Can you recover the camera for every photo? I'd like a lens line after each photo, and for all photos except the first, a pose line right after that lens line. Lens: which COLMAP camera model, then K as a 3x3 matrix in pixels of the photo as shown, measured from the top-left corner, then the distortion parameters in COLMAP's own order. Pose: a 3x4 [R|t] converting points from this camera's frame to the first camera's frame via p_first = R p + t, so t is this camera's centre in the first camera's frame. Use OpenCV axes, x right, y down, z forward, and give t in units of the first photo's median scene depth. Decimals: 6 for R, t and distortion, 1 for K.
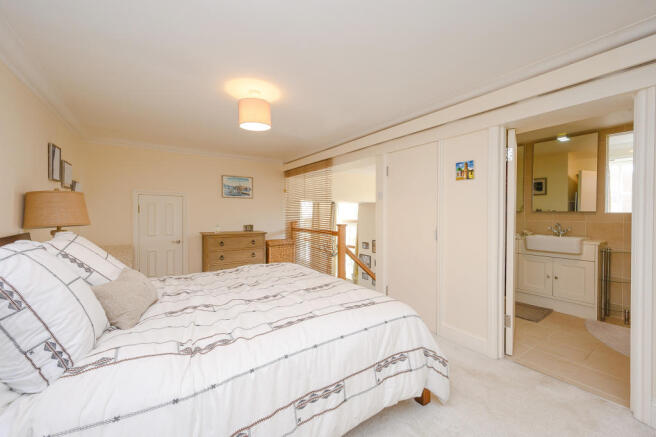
lens RADIAL K [[261.6, 0, 328.0], [0, 261.6, 218.5], [0, 0, 1]] dist [-0.000008, -0.000002]
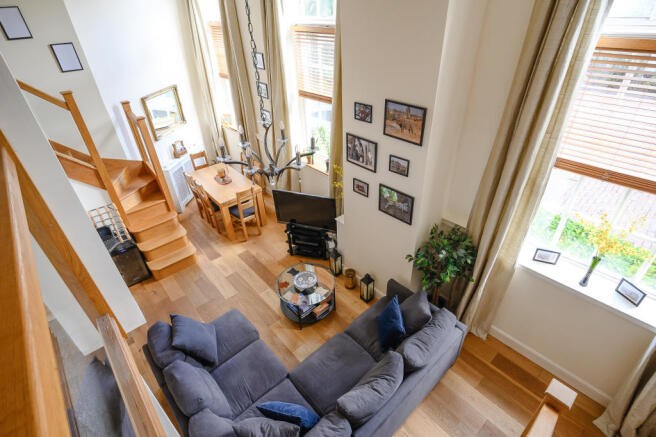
lens RADIAL K [[319.1, 0, 329.7], [0, 319.1, 208.9], [0, 0, 1]] dist [-0.000860, 0.000247]
pose [[0.993854, -0.089768, 0.064772, 0.066217], [0.042357, 0.848990, 0.526709, -0.006057], [-0.102273, -0.520728, 0.847574, 0.601710]]
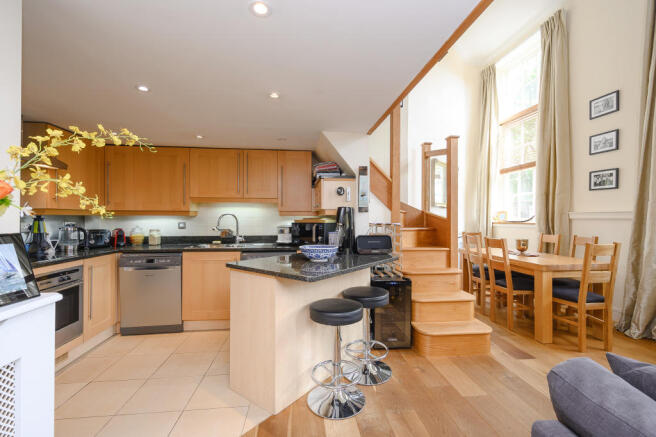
lens RADIAL K [[286.4, 0, 328.0], [0, 286.4, 218.5], [0, 0, 1]] dist [0.000180, -0.000422]
pose [[0.865121, -0.001568, -0.501562, -0.161435], [-0.003131, 0.999959, -0.008527, 0.261963], [0.501554, 0.008947, 0.865080, 0.742939]]
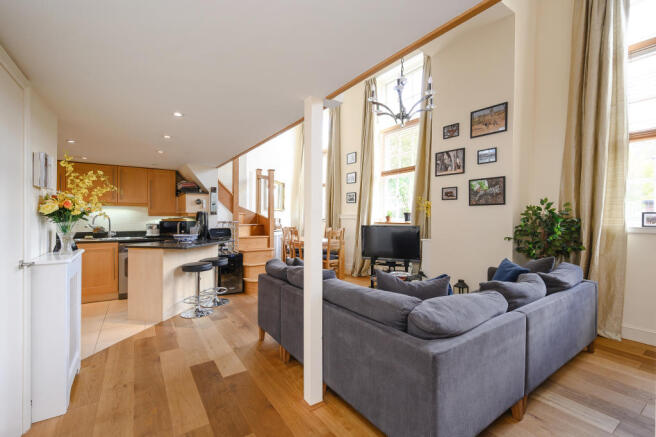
lens RADIAL K [[286.4, 0, 328.0], [0, 286.4, 218.5], [0, 0, 1]] dist [0.000180, -0.000422]
pose [[0.999288, 0.002013, -0.037672, -0.048783], [-0.002184, 0.999988, -0.004478, 0.261043], [0.037663, 0.004557, 0.999280, 0.501301]]
